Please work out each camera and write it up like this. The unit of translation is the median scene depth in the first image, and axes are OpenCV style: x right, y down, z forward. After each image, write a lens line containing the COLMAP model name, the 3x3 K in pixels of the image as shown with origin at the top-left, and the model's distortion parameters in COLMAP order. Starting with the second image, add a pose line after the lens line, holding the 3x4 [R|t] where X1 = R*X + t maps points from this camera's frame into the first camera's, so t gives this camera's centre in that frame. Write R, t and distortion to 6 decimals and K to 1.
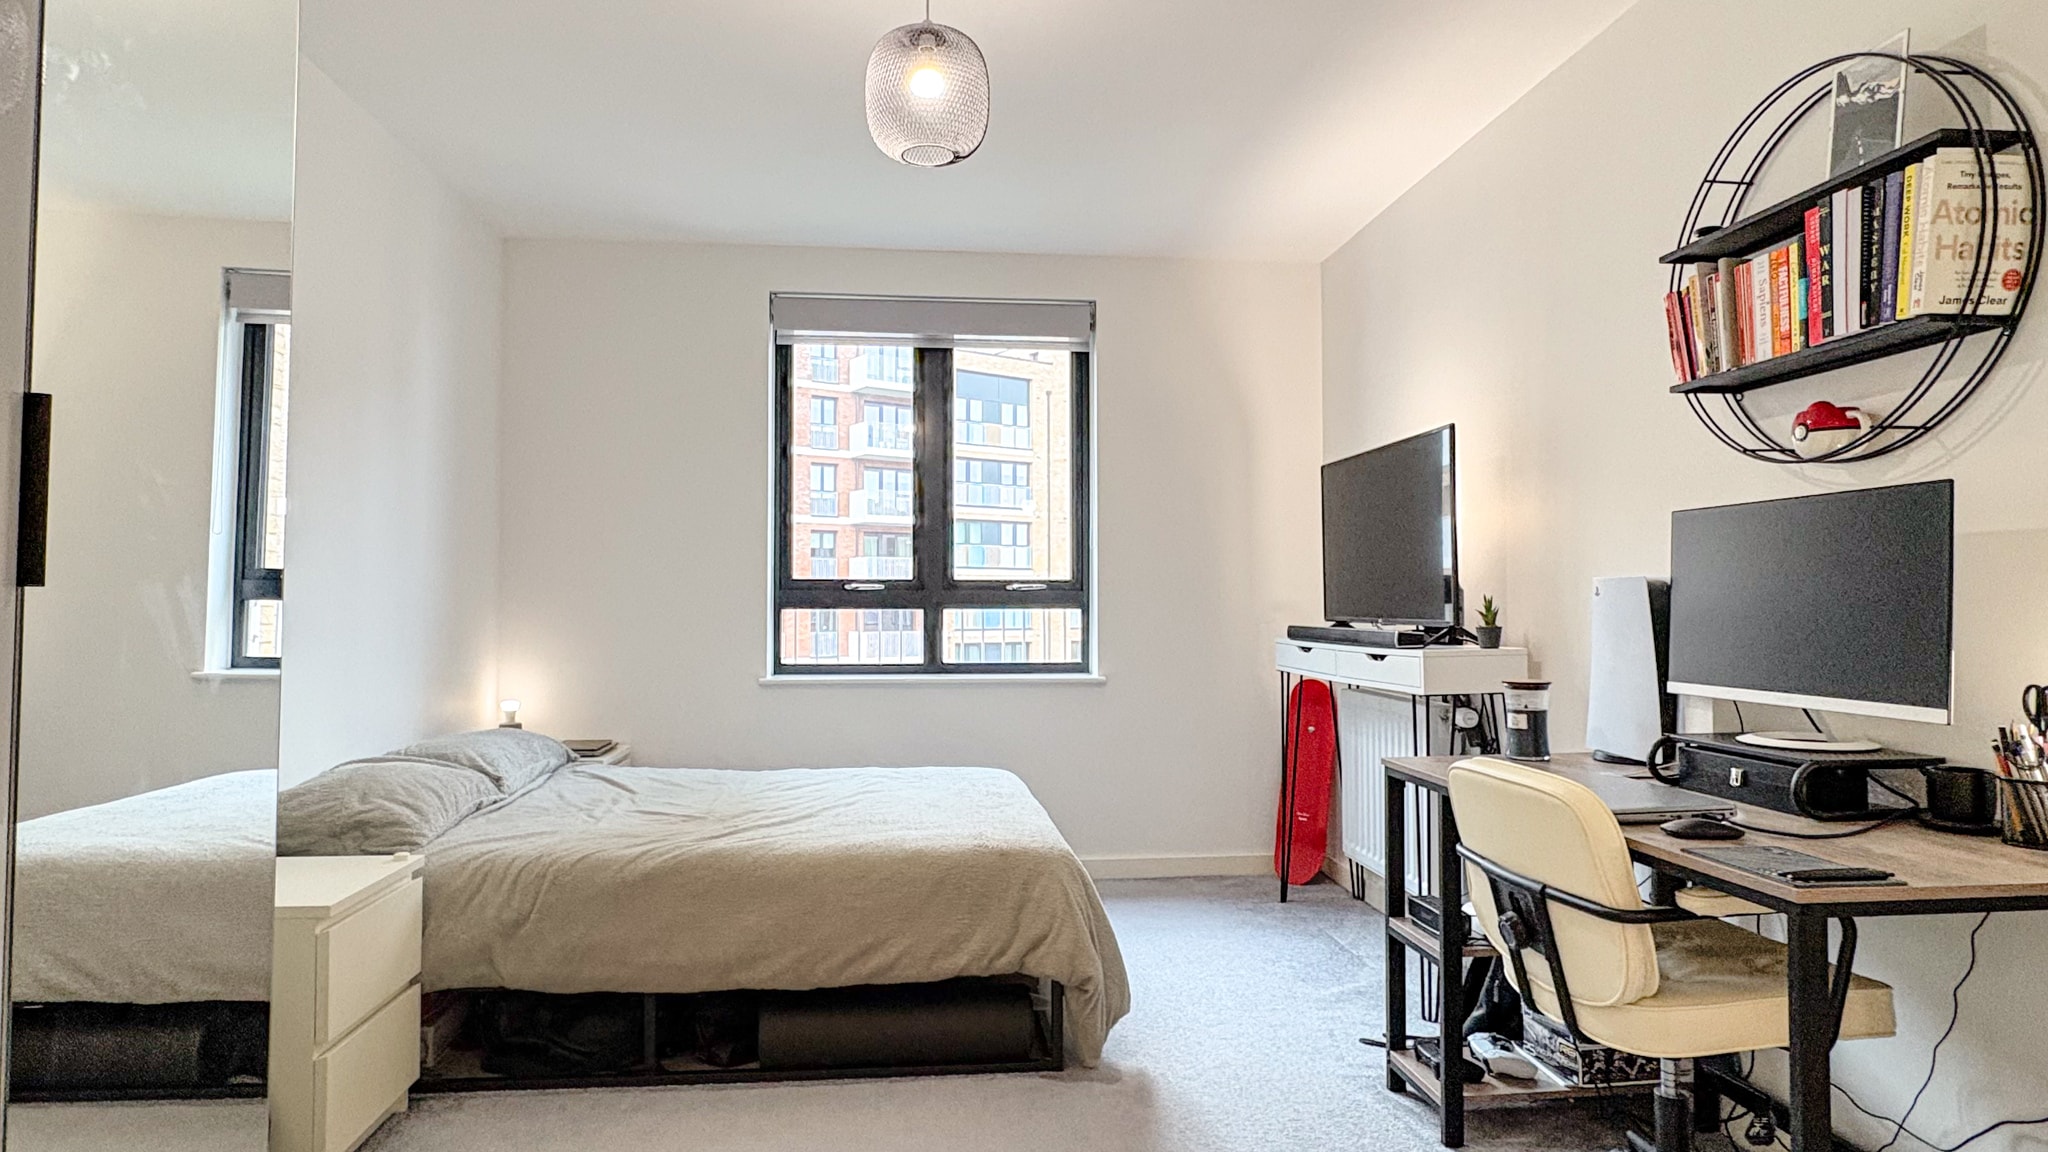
lens RADIAL K [[1164.6, 0, 1018.7], [0, 1164.6, 567.6], [0, 0, 1]] dist [-0.008849, -0.004961]
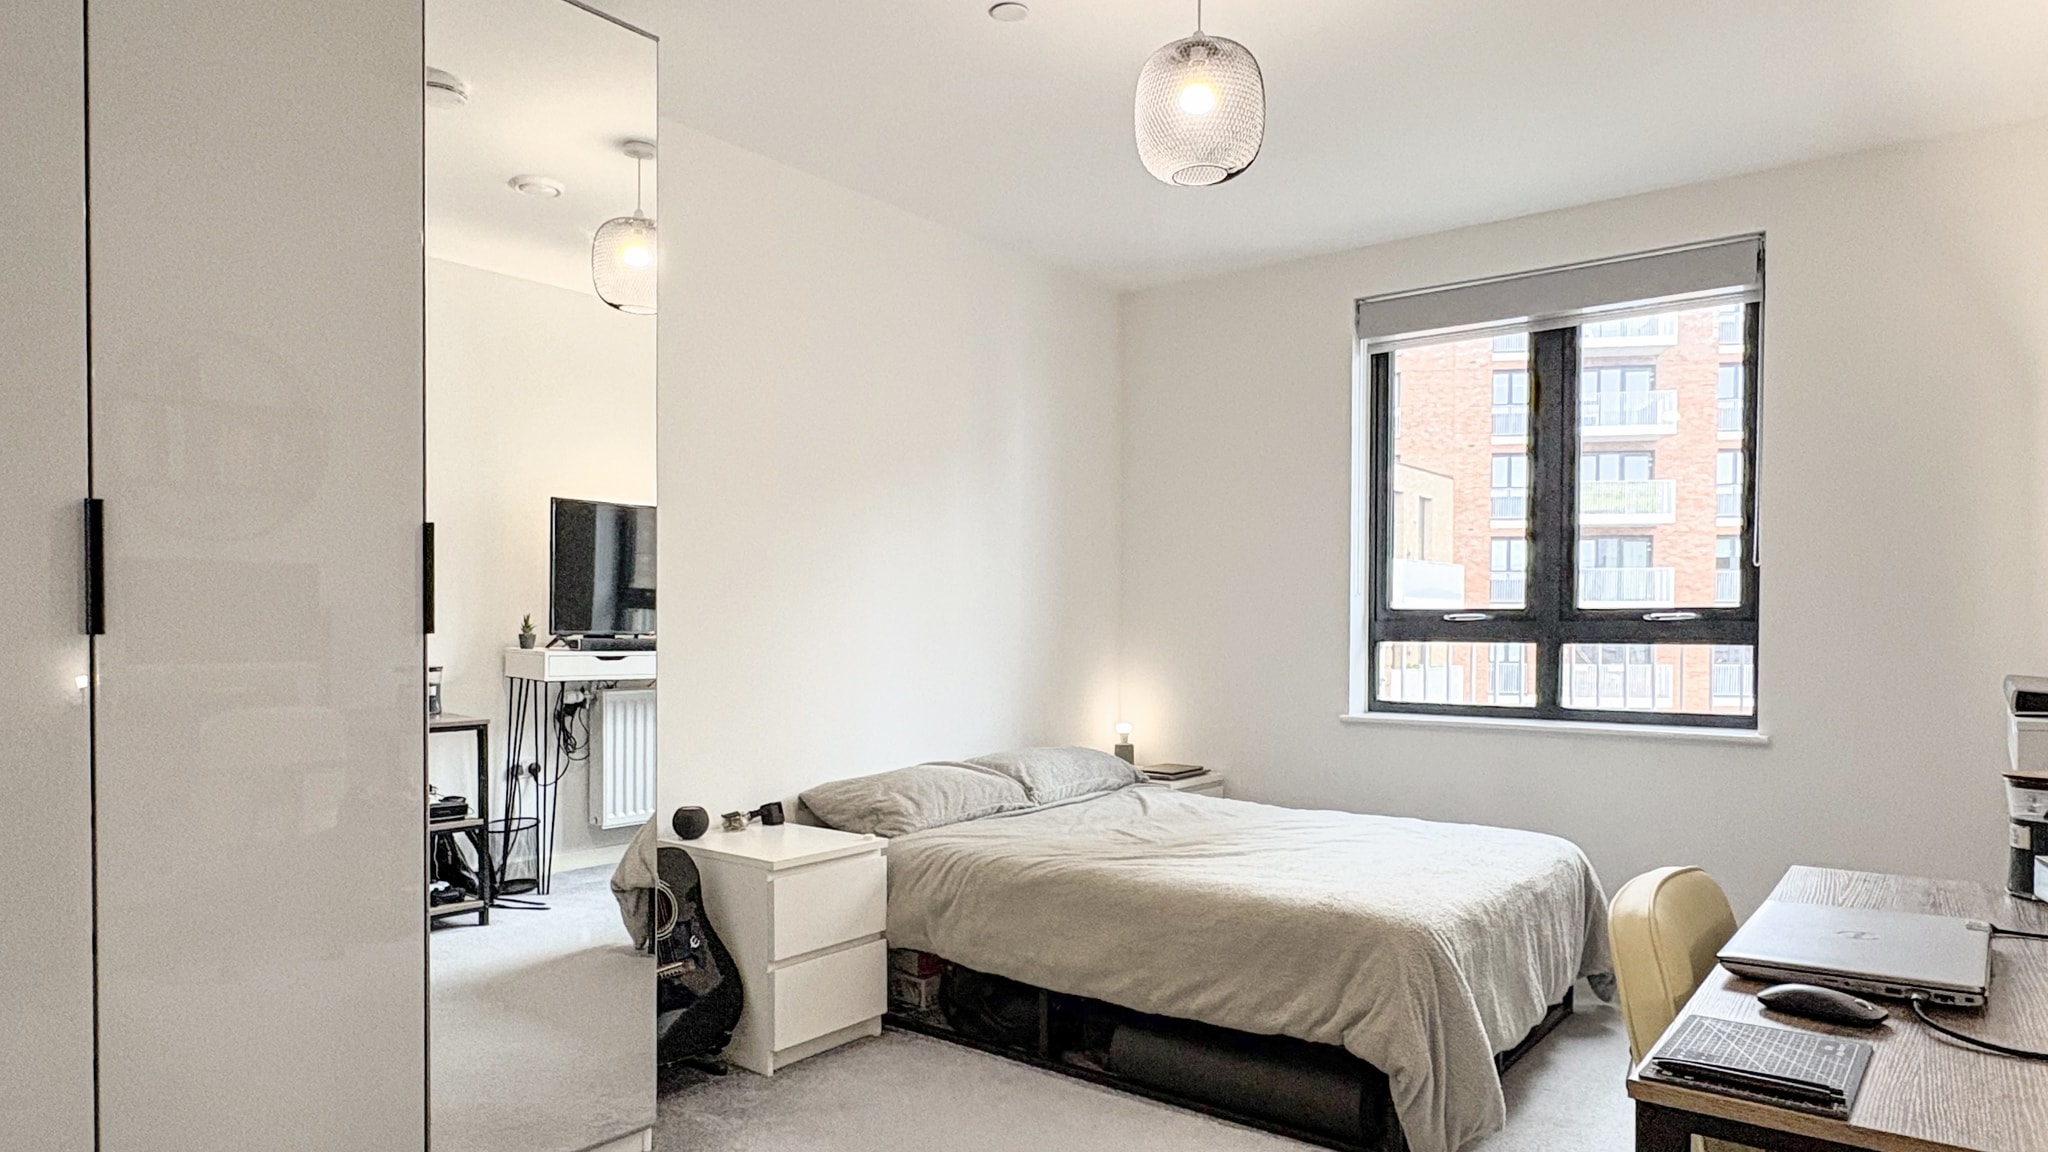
lens RADIAL K [[1249.6, 0, 971.4], [0, 1249.6, 653.3], [0, 0, 1]] dist [-0.011195, 0.002935]
pose [[0.705951, 0.014732, -0.708107, 0.313111], [0.018843, 0.999039, 0.039570, -0.001028], [0.708010, -0.041278, 0.704995, 0.080308]]
